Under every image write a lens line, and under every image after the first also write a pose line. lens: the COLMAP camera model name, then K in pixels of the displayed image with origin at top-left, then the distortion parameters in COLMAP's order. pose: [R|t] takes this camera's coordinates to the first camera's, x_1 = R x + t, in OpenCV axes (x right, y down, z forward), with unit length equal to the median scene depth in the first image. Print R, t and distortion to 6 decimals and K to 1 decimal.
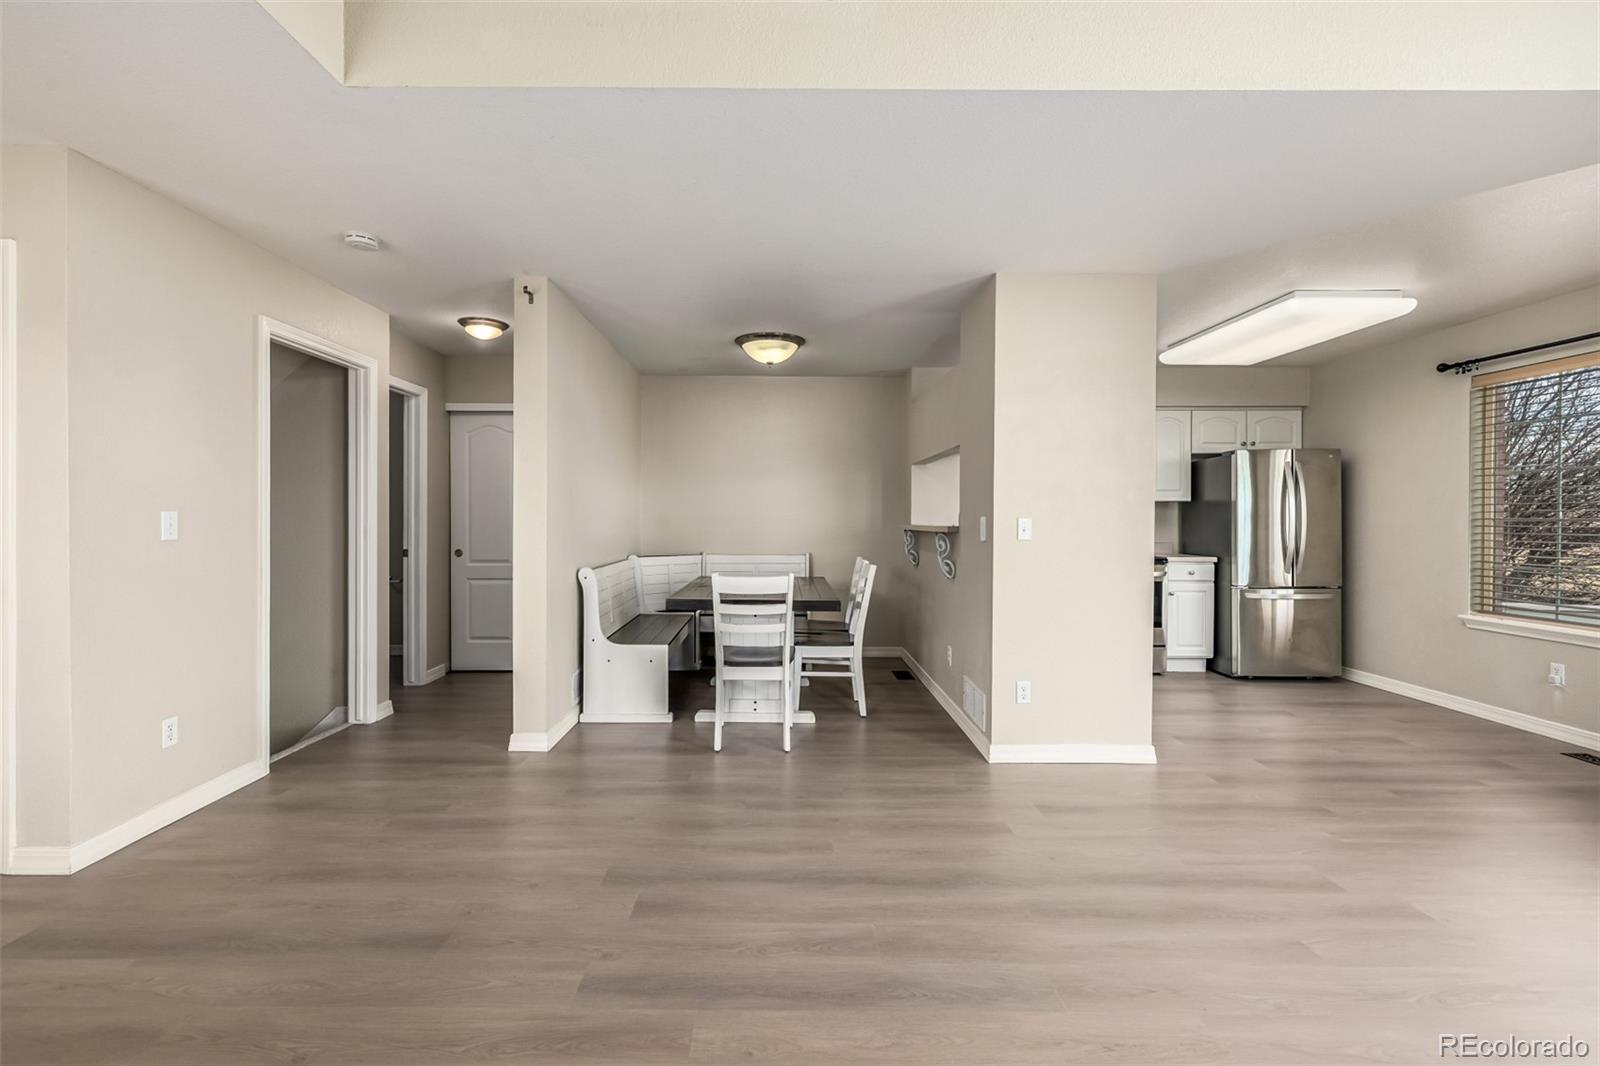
lens RADIAL K [[682.8, 0, 774.6], [0, 682.8, 525.8], [0, 0, 1]] dist [-0.001434, 0.000446]
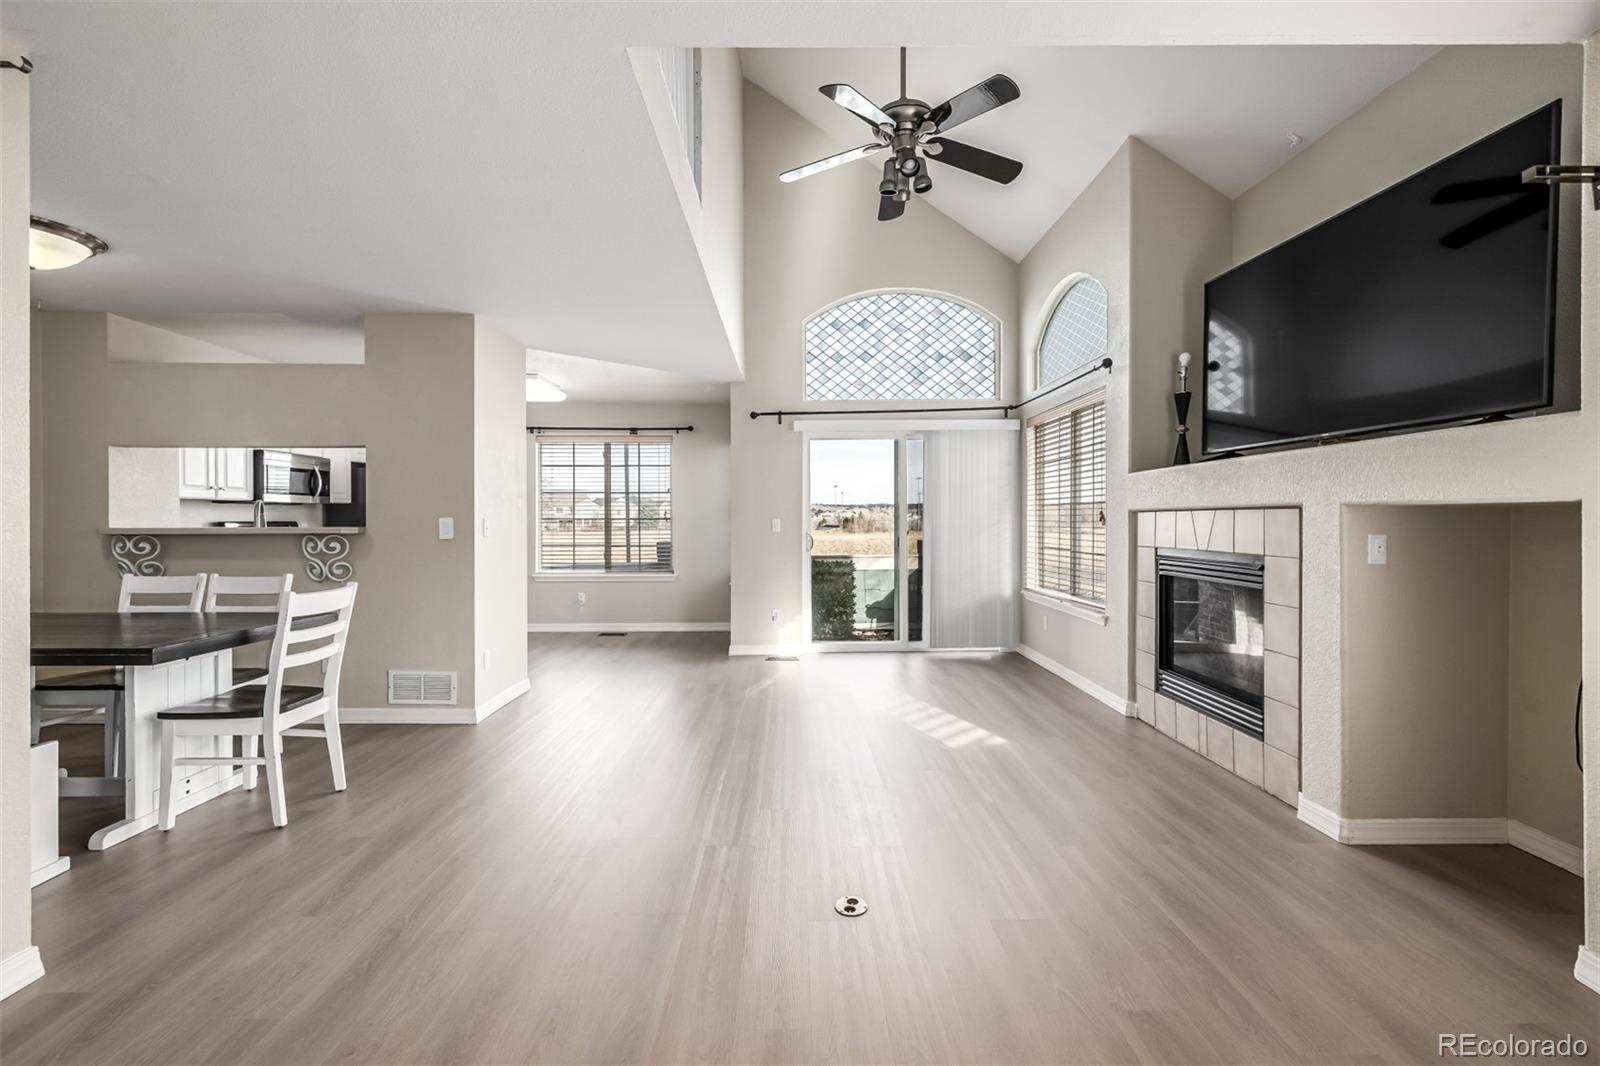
lens RADIAL K [[682.8, 0, 797.1], [0, 682.8, 525.0], [0, 0, 1]] dist [-0.001434, 0.000446]
pose [[-0.010622, -0.009474, 0.999899, -0.733239], [0.011082, 0.999893, 0.009592, -0.004871], [-0.999882, 0.011182, -0.010516, 0.374528]]
